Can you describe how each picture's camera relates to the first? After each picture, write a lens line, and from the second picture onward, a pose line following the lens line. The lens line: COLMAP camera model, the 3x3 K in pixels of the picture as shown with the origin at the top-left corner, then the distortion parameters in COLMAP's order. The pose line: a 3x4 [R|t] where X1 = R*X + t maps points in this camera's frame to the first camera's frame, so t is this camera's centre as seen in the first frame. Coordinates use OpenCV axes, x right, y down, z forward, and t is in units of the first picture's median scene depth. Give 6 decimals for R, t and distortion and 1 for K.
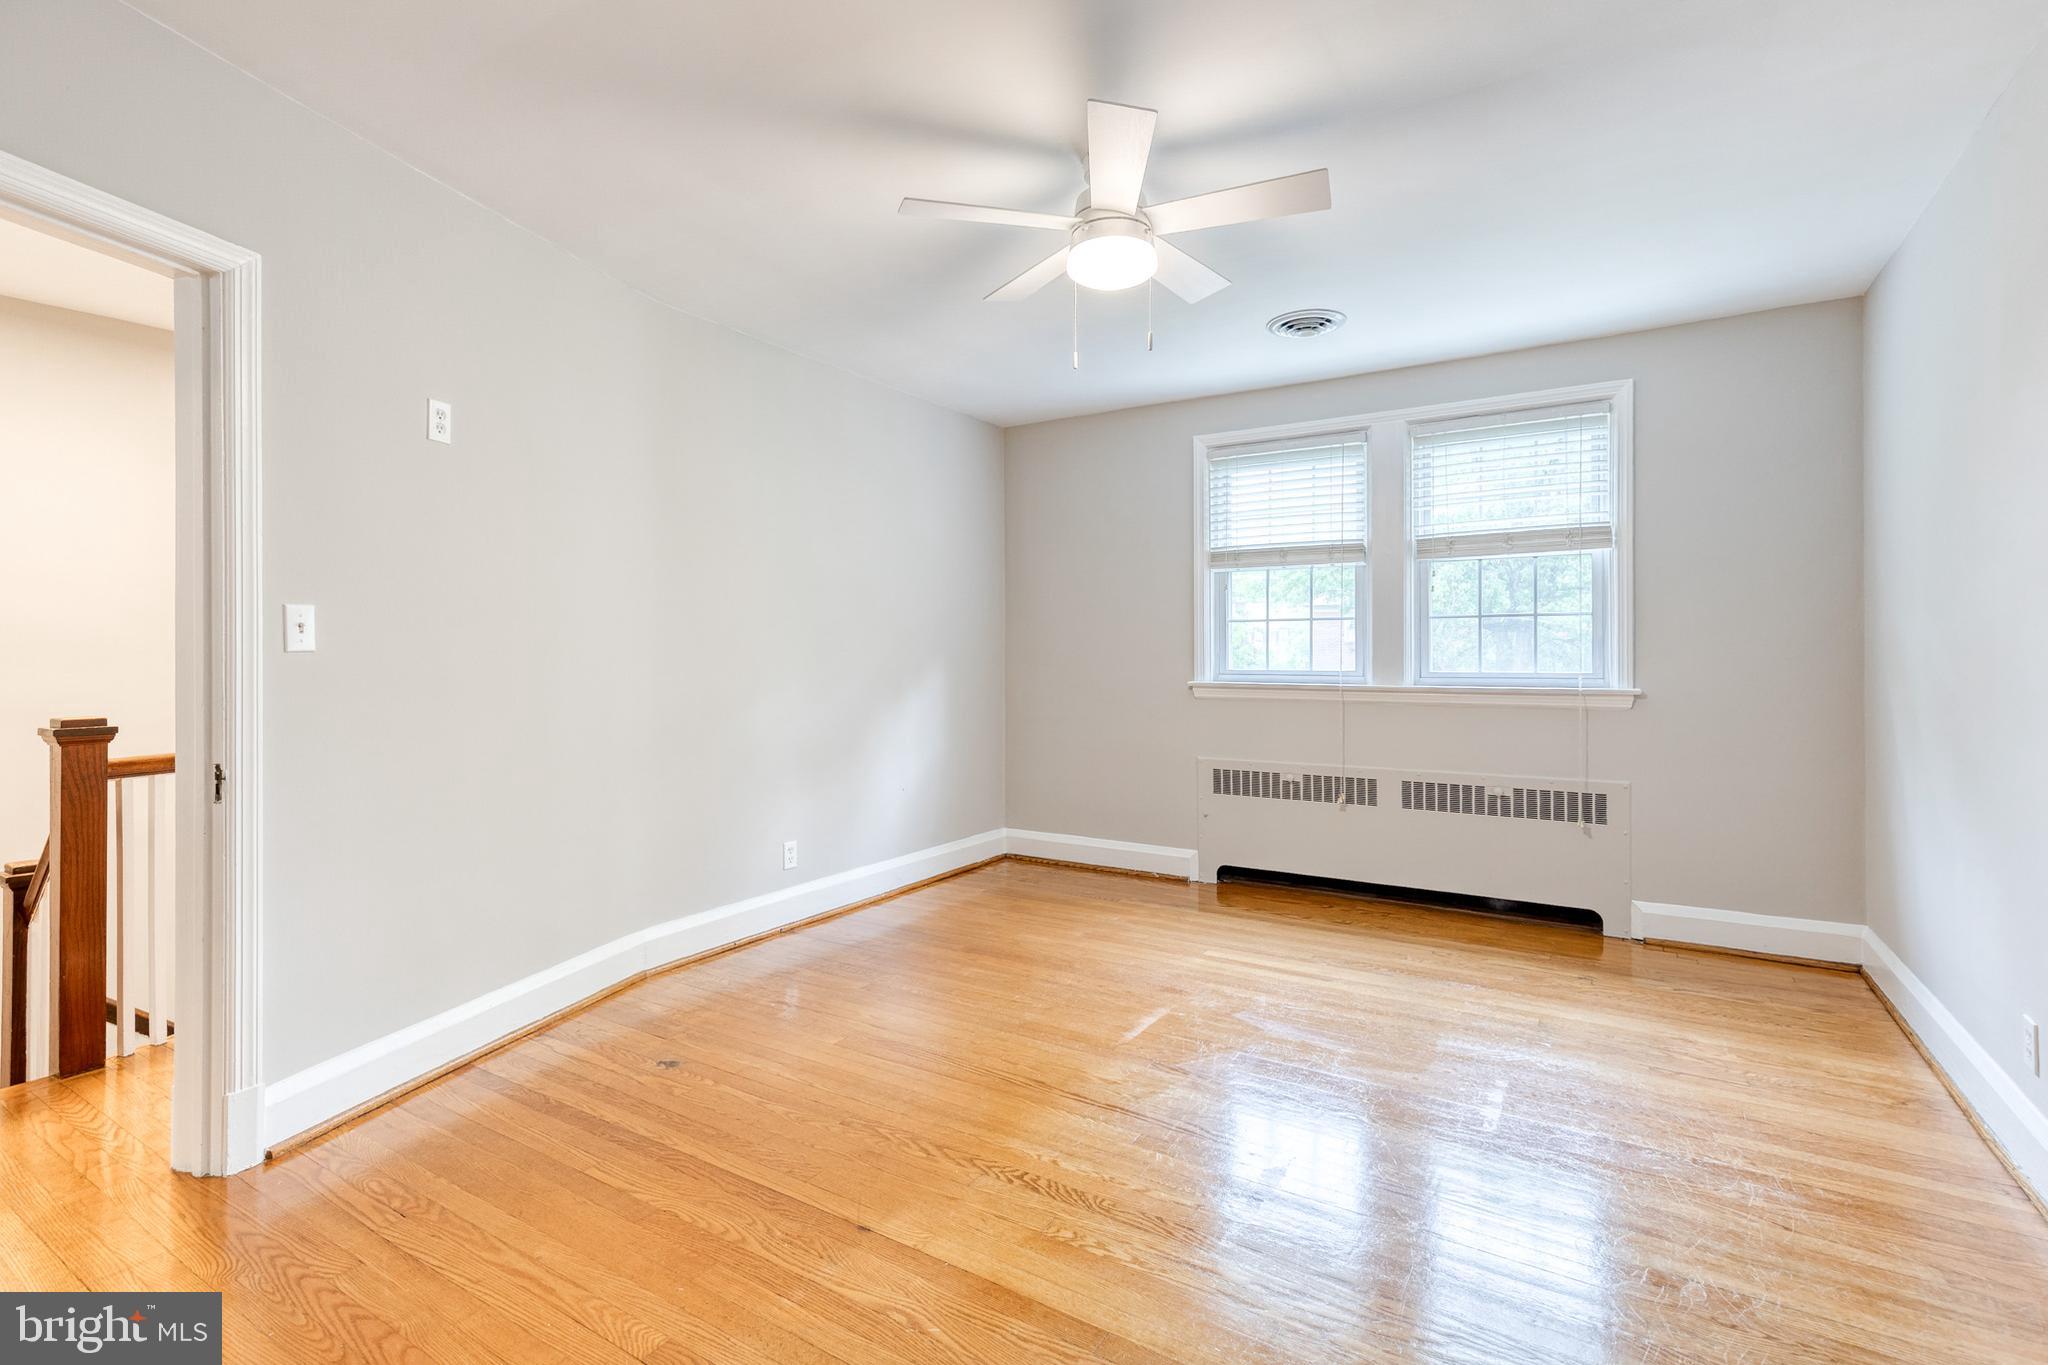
lens RADIAL K [[931.6, 0, 1045.4], [0, 931.6, 689.6], [0, 0, 1]] dist [0.011473, -0.000605]
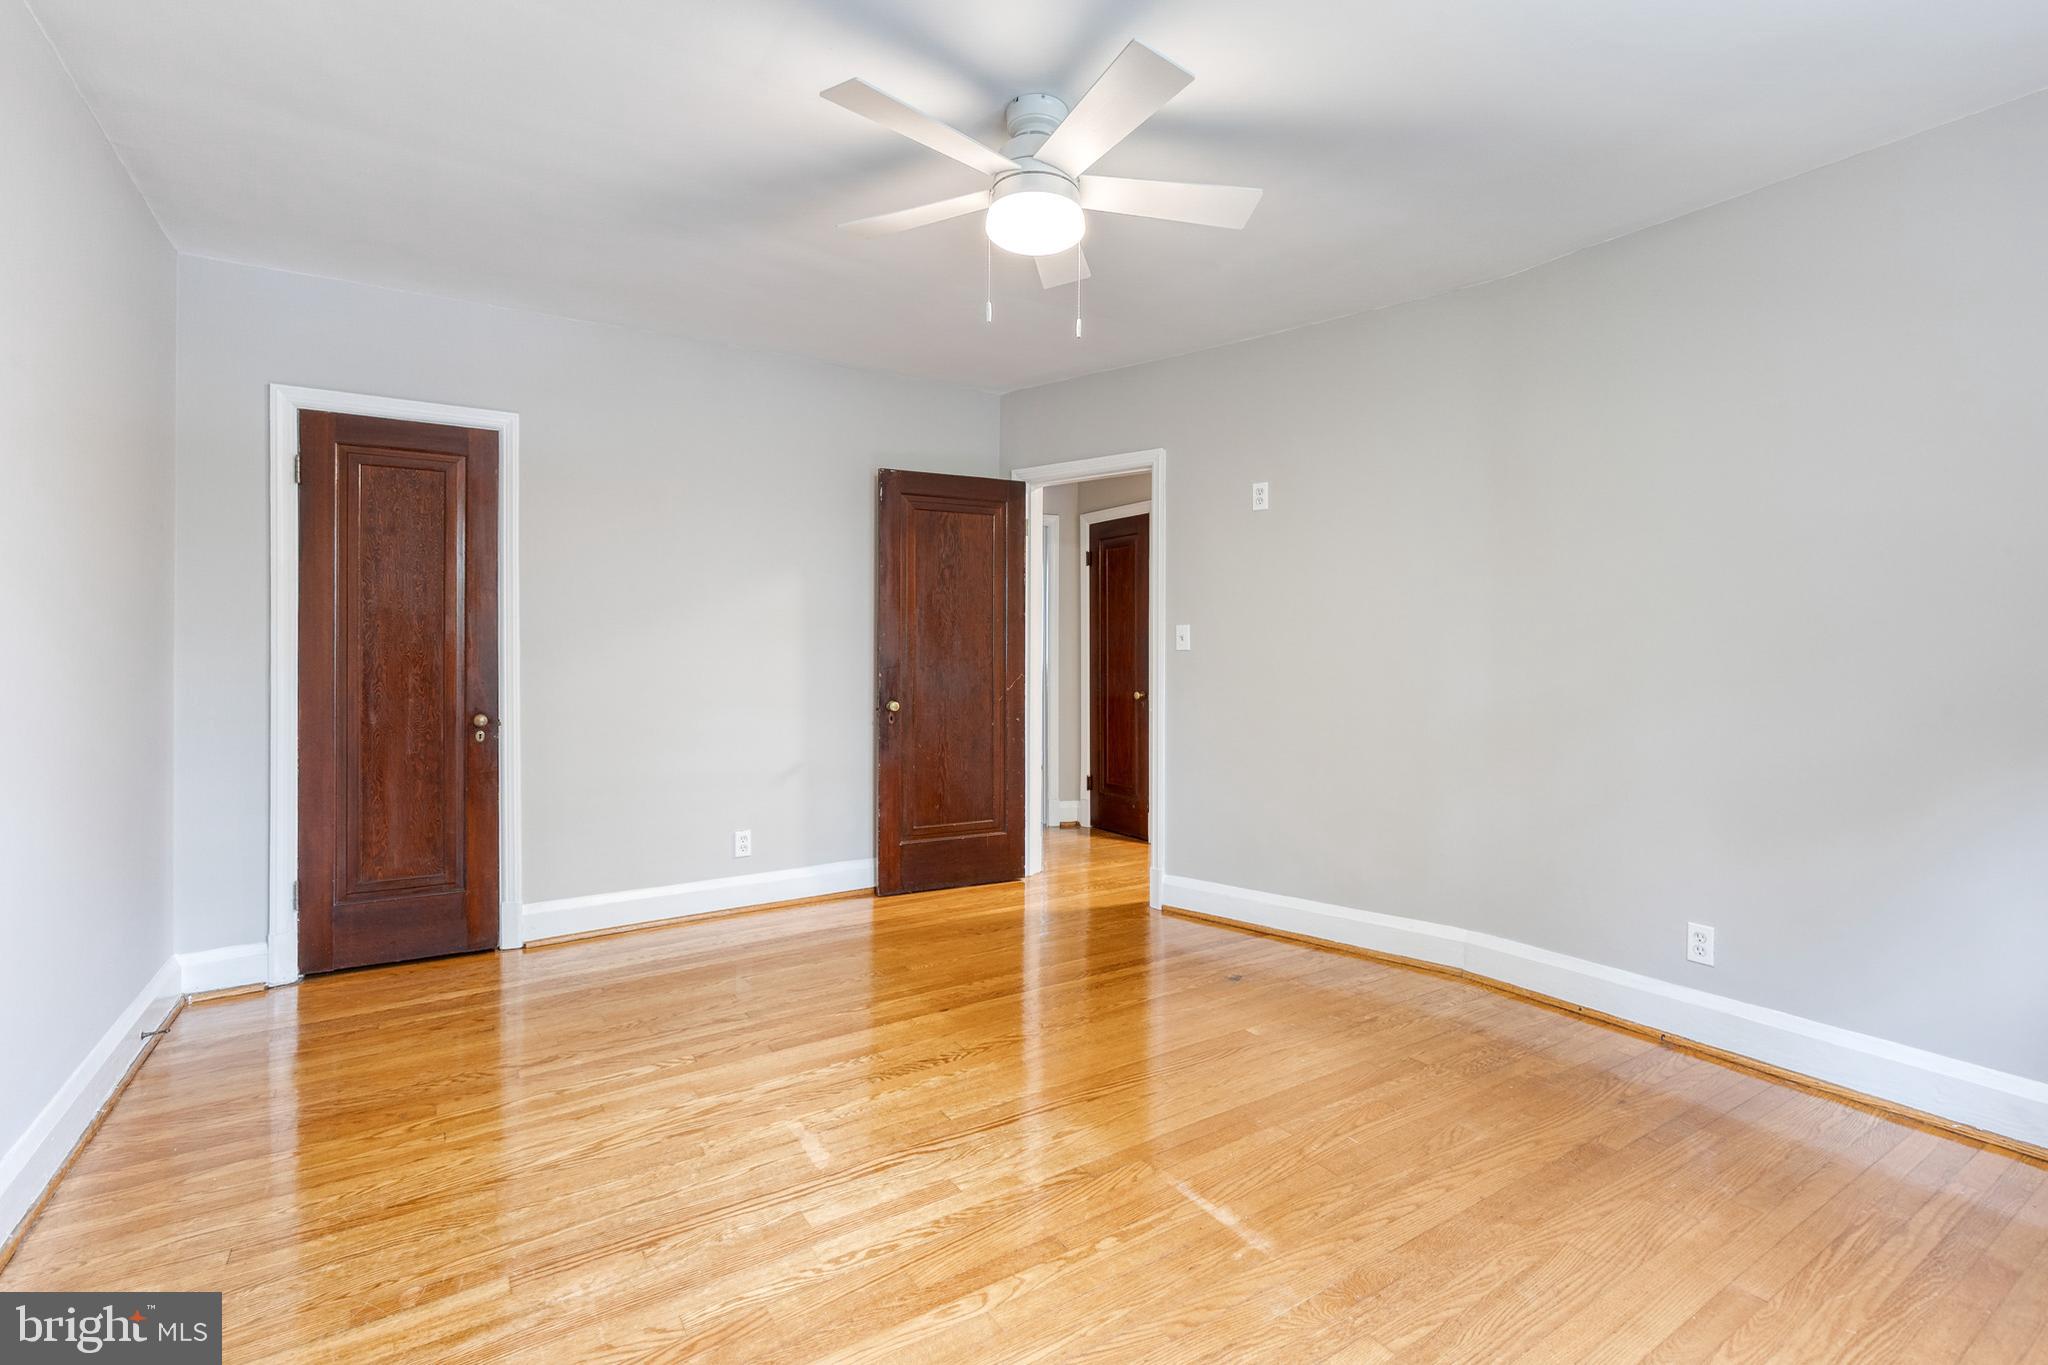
lens RADIAL K [[931.6, 0, 1045.4], [0, 931.6, 689.6], [0, 0, 1]] dist [0.011473, -0.000605]
pose [[-0.421055, 0.036345, -0.906307, 0.852494], [-0.030888, 0.998043, 0.054374, -0.047971], [0.906509, 0.050888, -0.419108, 1.317172]]
